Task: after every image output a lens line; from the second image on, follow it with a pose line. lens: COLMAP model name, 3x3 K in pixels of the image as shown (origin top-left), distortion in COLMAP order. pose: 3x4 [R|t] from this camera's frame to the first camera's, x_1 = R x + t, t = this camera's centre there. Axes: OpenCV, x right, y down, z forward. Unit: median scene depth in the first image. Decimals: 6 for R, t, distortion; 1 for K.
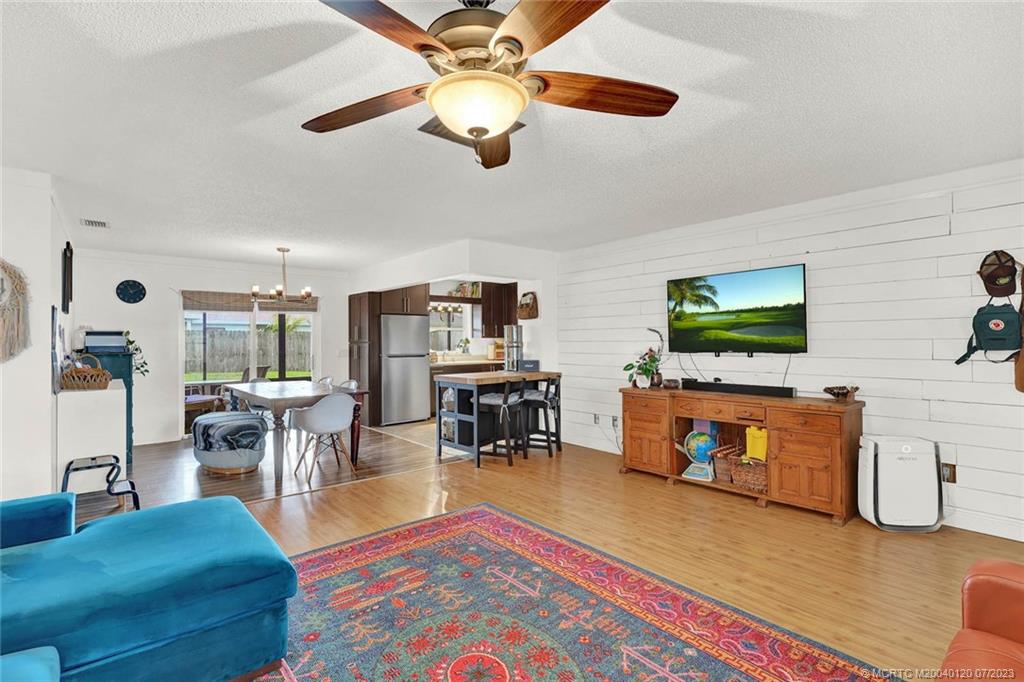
lens RADIAL K [[480.2, 0, 517.5], [0, 480.2, 339.1], [0, 0, 1]] dist [0.000094, 0.000151]
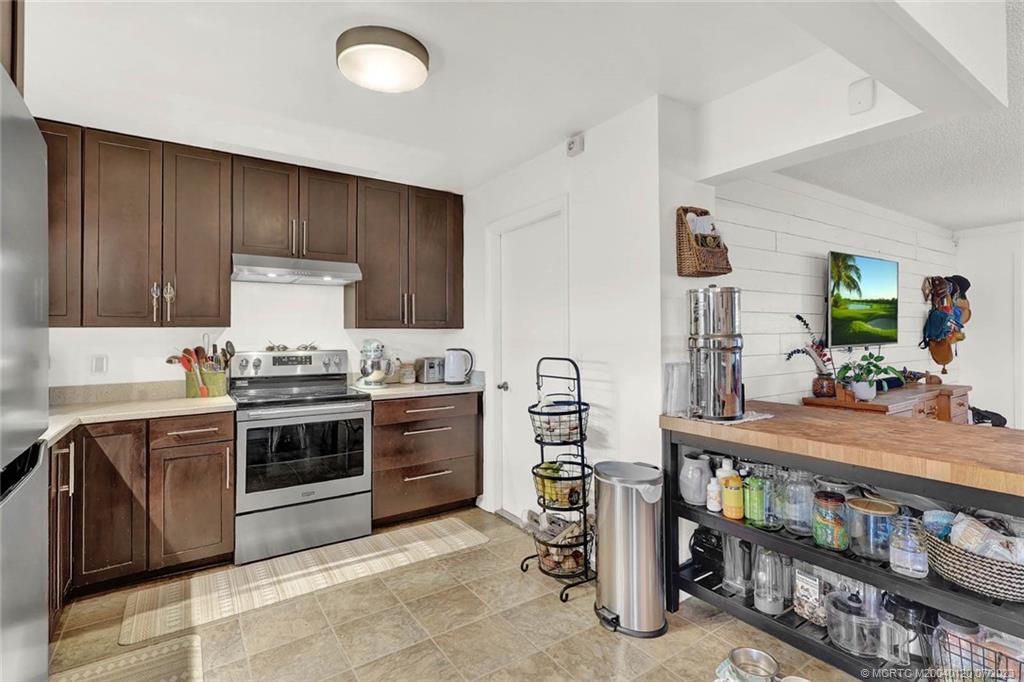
lens RADIAL K [[488.5, 0, 514.7], [0, 488.5, 331.8], [0, 0, 1]] dist [0.020258, 0.000349]
pose [[0.121257, 0.011800, 0.992551, -0.576987], [0.003212, 0.999919, -0.012280, 0.010251], [-0.992616, 0.004677, 0.121209, 1.627969]]
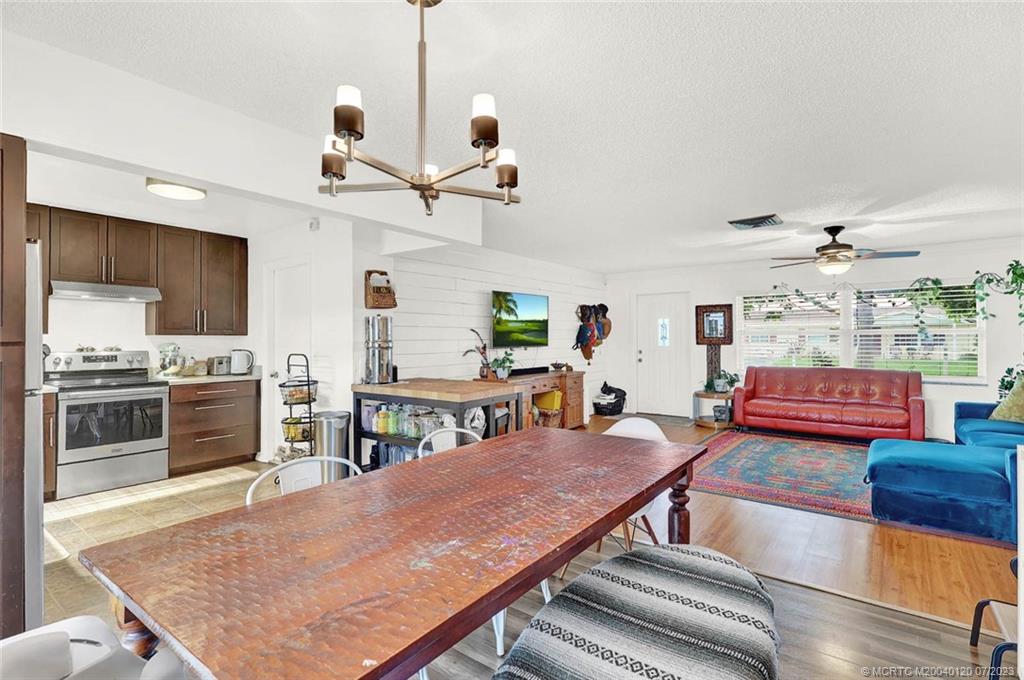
lens RADIAL K [[482.5, 0, 512.0], [0, 482.5, 340.0], [0, 0, 1]] dist [0.000464, 0.000292]
pose [[-0.201391, 0.004480, 0.979501, -1.060030], [0.001090, 0.999990, -0.004349, 0.010877], [-0.979510, 0.000192, -0.201394, 1.407259]]
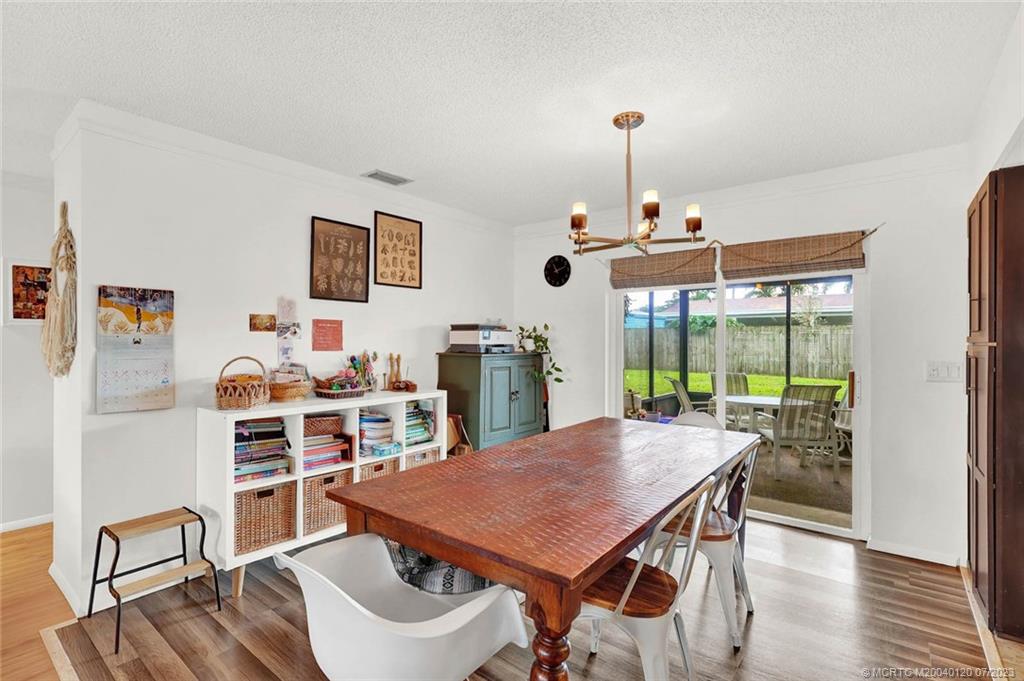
lens RADIAL K [[476.5, 0, 513.9], [0, 476.5, 338.9], [0, 0, 1]] dist [0.000182, 0.001051]
pose [[0.187273, 0.003015, -0.982303, -0.139767], [0.000749, 0.999995, 0.003212, 0.004903], [0.982308, -0.001338, 0.187270, 1.161151]]
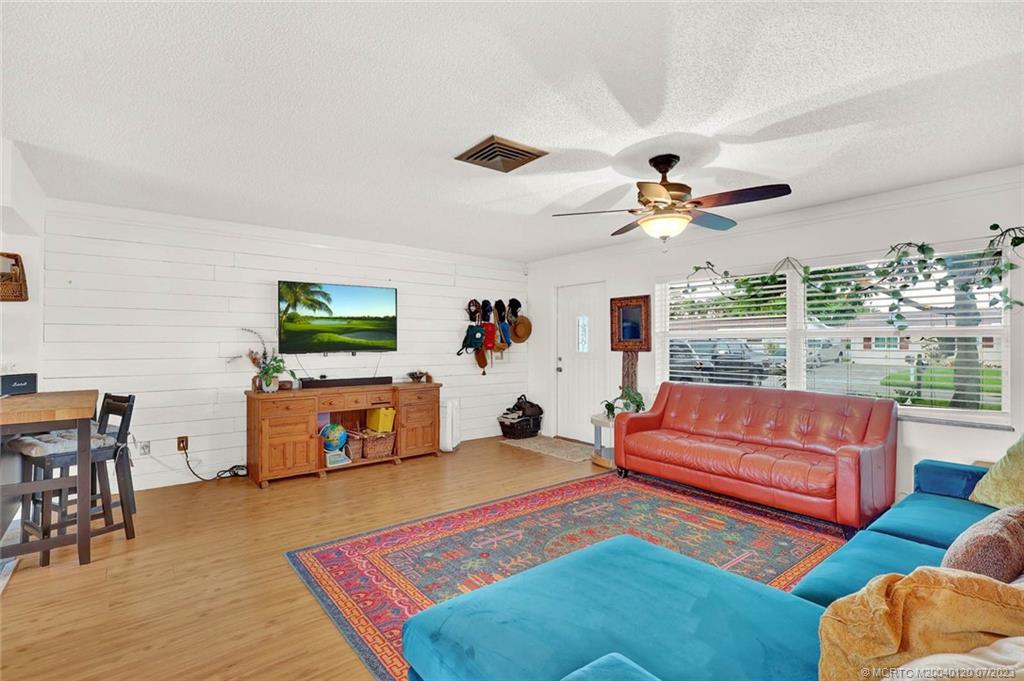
lens RADIAL K [[476.5, 0, 513.9], [0, 476.5, 338.9], [0, 0, 1]] dist [0.000182, 0.001051]
pose [[0.029925, 0.011871, 0.999482, -0.759211], [-0.007546, 0.999904, -0.011650, 0.005676], [-0.999524, -0.007194, 0.030012, 0.573050]]
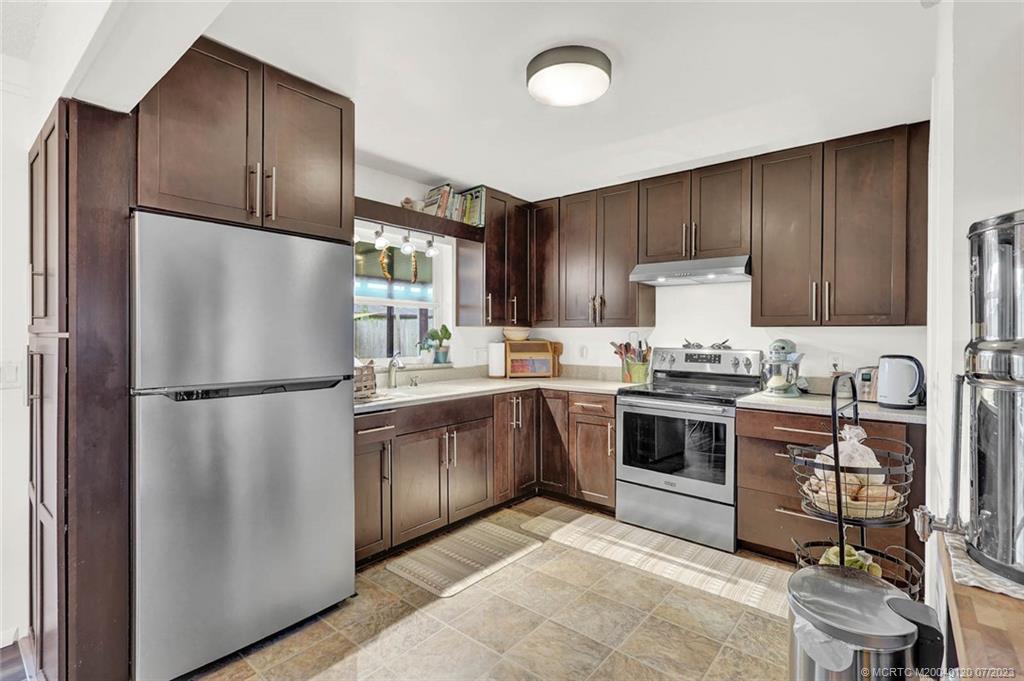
lens RADIAL K [[476.5, 0, 513.9], [0, 476.5, 338.9], [0, 0, 1]] dist [0.000182, 0.001051]
pose [[0.985740, 0.008762, 0.168045, -0.260371], [-0.010927, 0.999869, 0.011966, 0.007190], [-0.167918, -0.013632, 0.985707, 1.332307]]
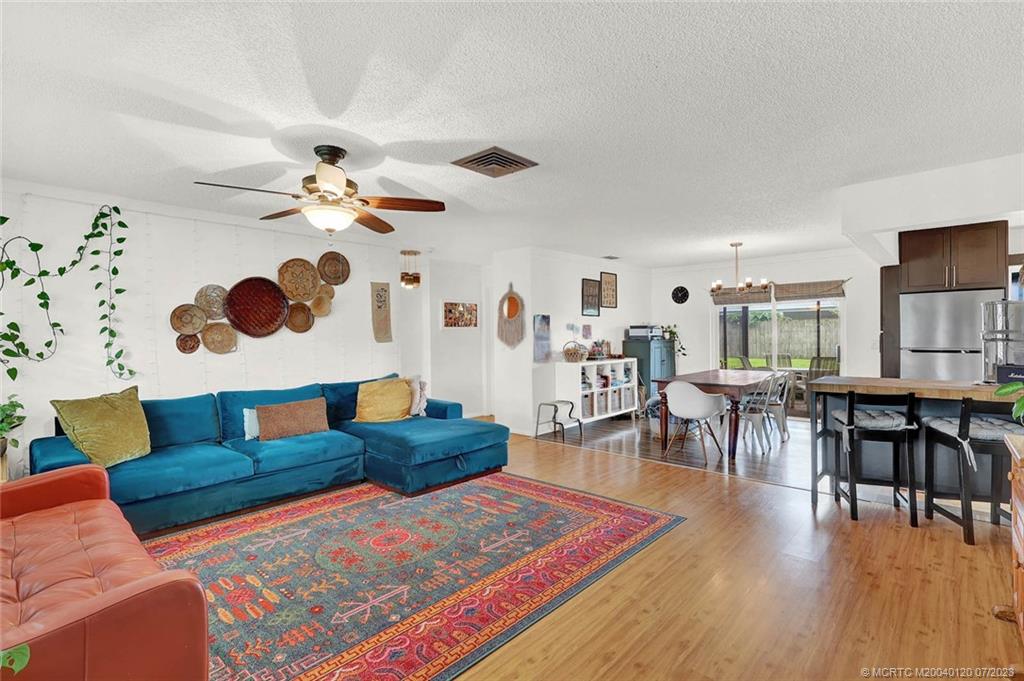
lens RADIAL K [[482.5, 0, 512.0], [0, 482.5, 340.5], [0, 0, 1]] dist [0.000464, 0.000292]
pose [[0.112020, 0.014945, -0.993594, 0.711793], [0.015621, 0.999737, 0.016798, -0.002257], [0.993583, -0.017403, 0.111757, 0.552107]]
